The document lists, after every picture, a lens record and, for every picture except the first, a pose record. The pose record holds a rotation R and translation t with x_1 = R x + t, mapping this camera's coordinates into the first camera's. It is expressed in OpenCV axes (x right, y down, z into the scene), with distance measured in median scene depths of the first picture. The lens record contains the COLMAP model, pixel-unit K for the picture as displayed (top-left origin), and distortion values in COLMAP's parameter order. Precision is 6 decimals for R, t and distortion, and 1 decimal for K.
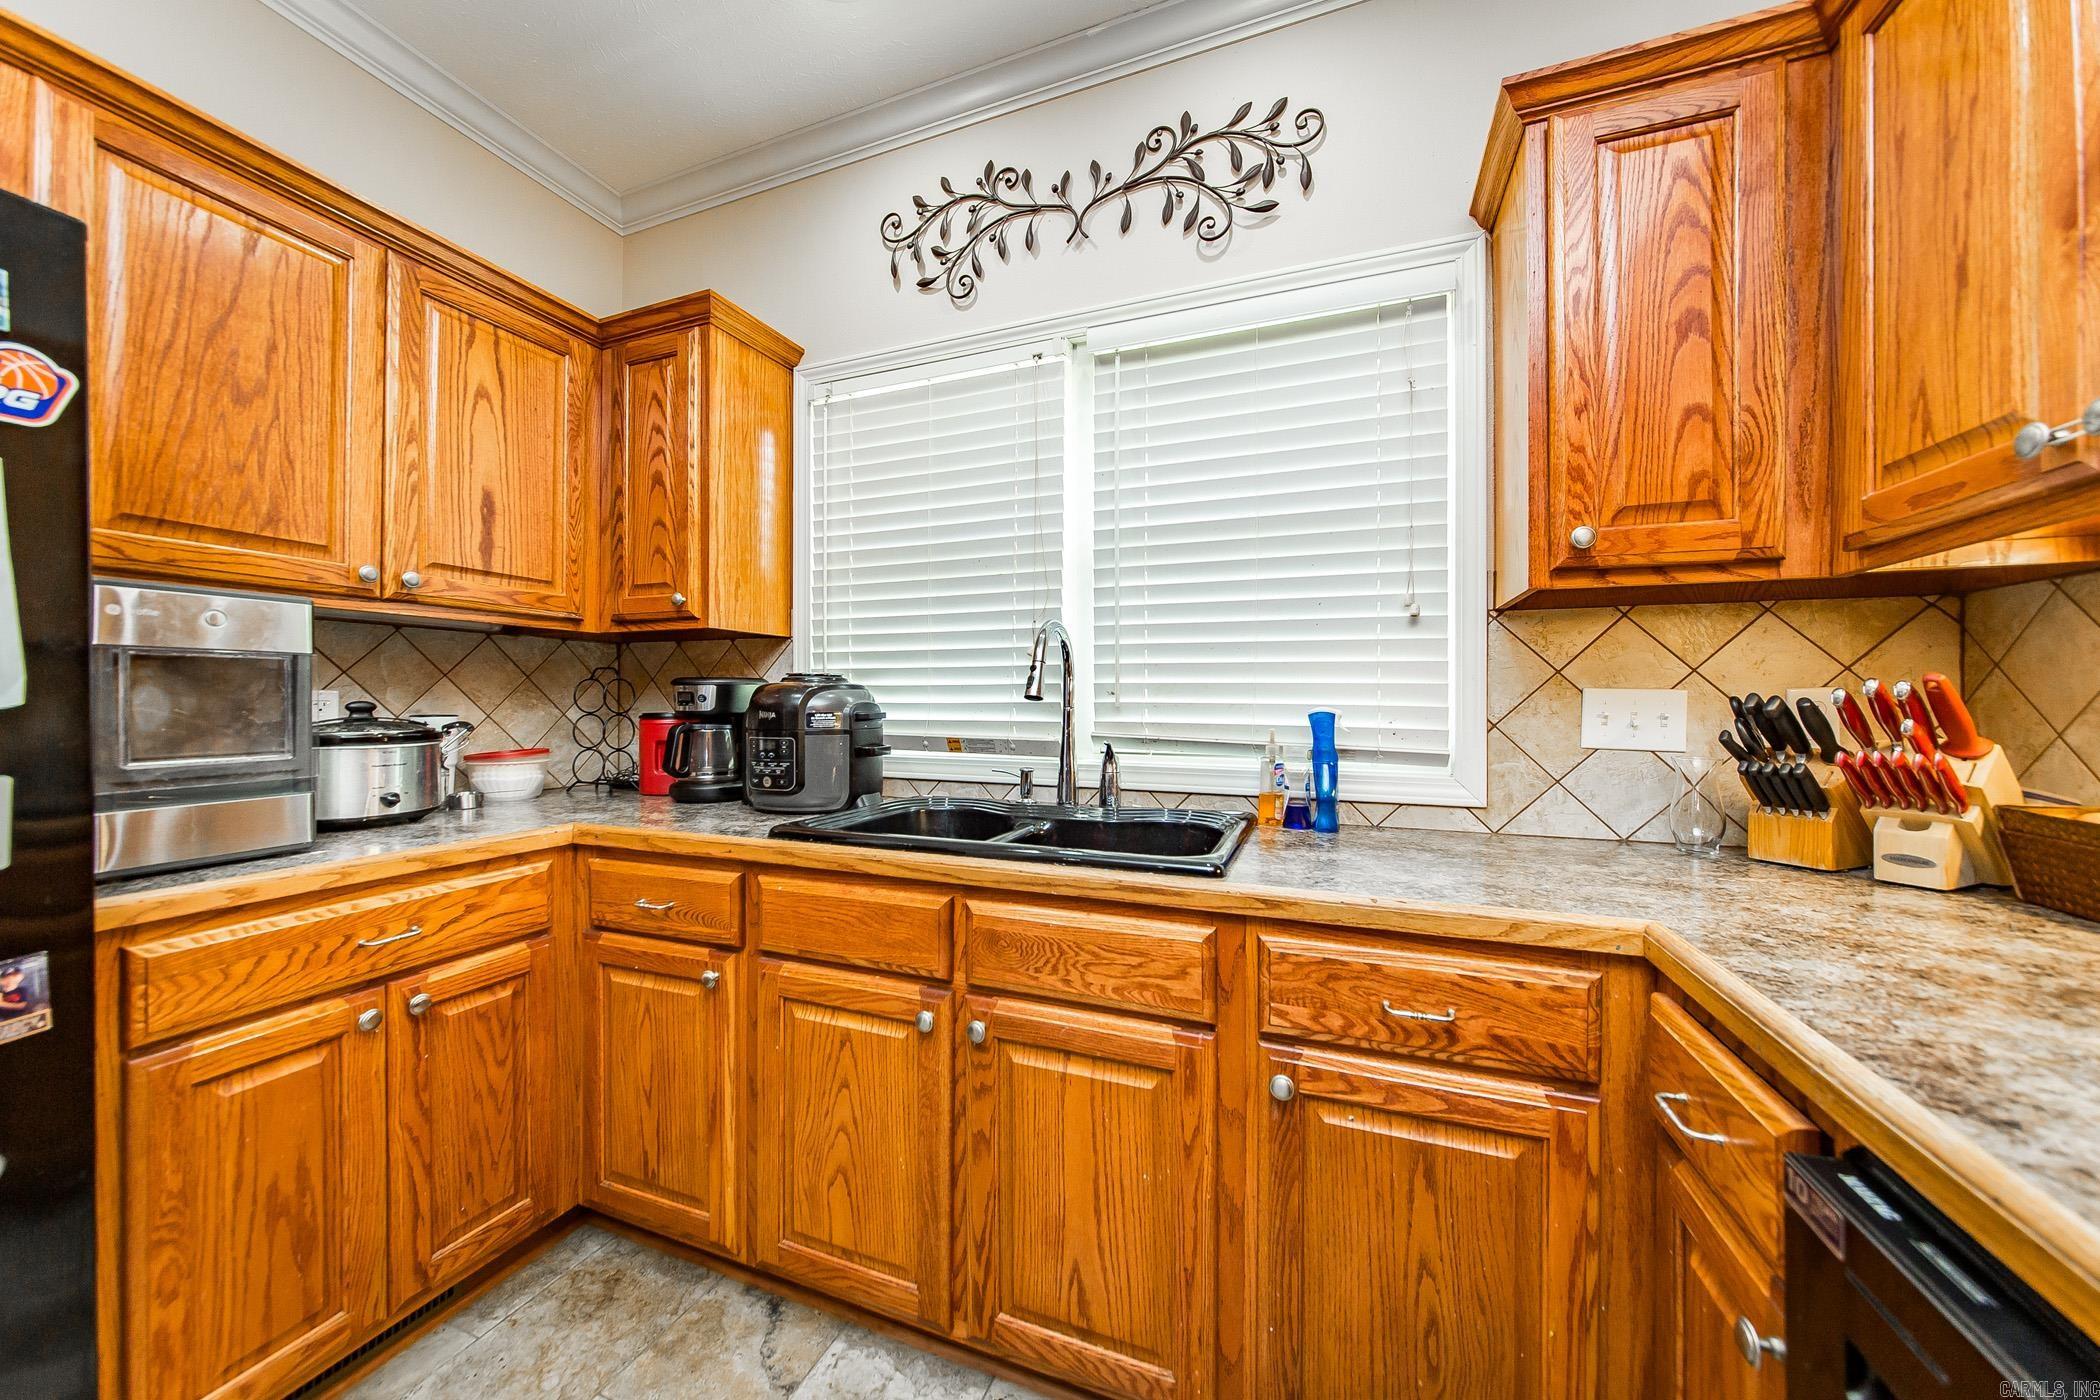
lens RADIAL K [[762.3, 0, 1047.4], [0, 762.3, 702.2], [0, 0, 1]] dist [-0.002993, -0.000252]
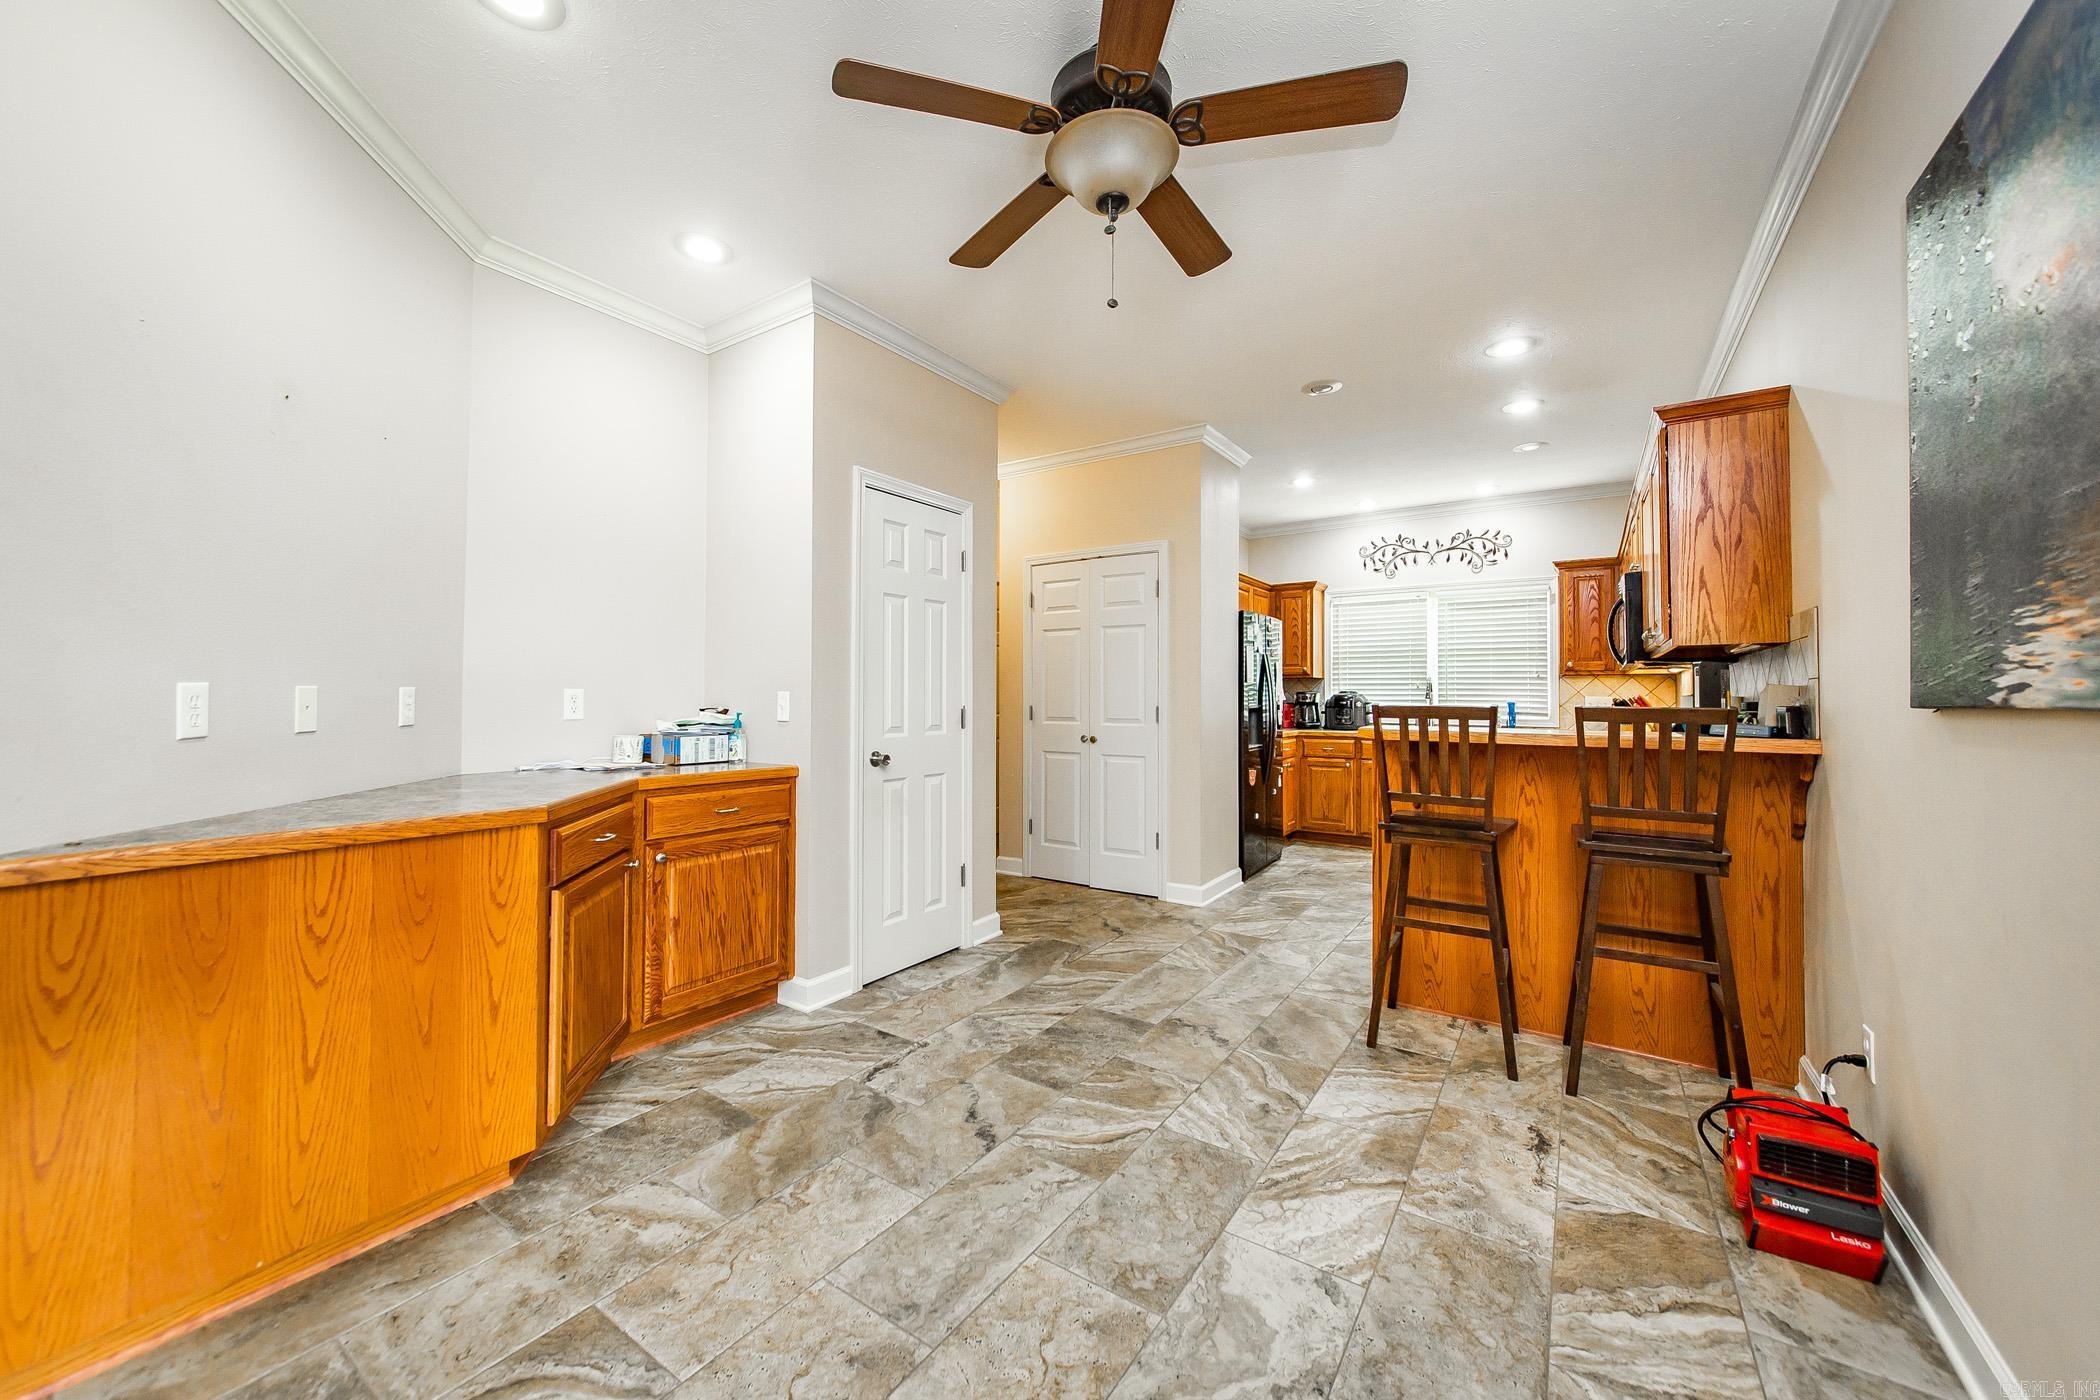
lens RADIAL K [[780.2, 0, 1045.9], [0, 780.2, 697.4], [0, 0, 1]] dist [0.000723, 0.000013]
pose [[0.974937, 0.001677, -0.222473, -0.884725], [-0.002216, 0.999995, -0.002175, 0.001673], [0.222469, 0.002613, 0.974936, -2.841151]]
